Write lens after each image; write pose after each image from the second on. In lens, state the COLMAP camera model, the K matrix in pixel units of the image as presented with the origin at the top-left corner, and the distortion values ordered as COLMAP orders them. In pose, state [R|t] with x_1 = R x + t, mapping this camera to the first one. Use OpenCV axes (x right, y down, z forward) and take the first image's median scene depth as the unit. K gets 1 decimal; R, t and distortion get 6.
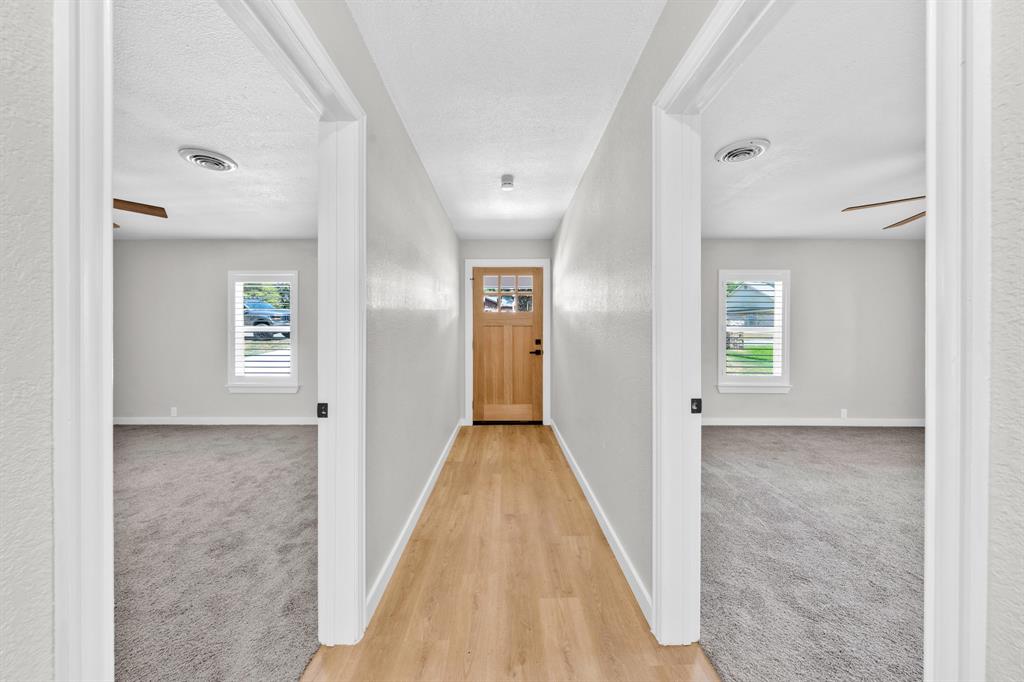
lens RADIAL K [[341.3, 0, 510.0], [0, 341.3, 336.5], [0, 0, 1]] dist [-0.002596, 0.000242]
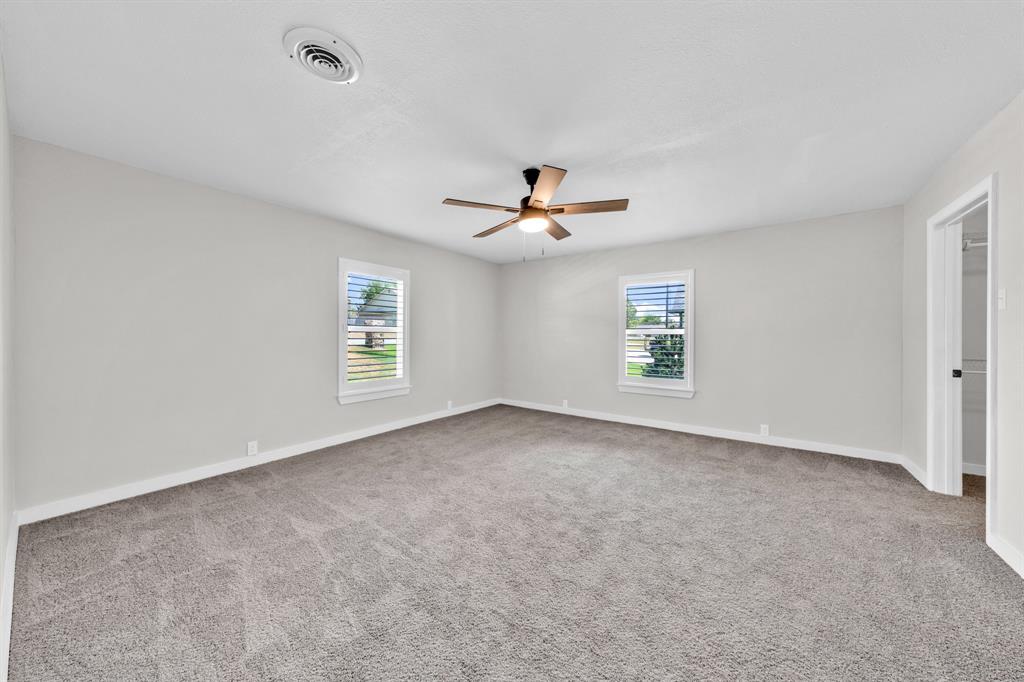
lens RADIAL K [[351.5, 0, 512.4], [0, 351.5, 335.3], [0, 0, 1]] dist [0.001488, -0.000822]
pose [[0.587658, -0.000589, 0.809109, 0.200185], [0.000060, 1.000000, 0.000685, -0.007244], [-0.809110, -0.000354, 0.587658, 0.182837]]
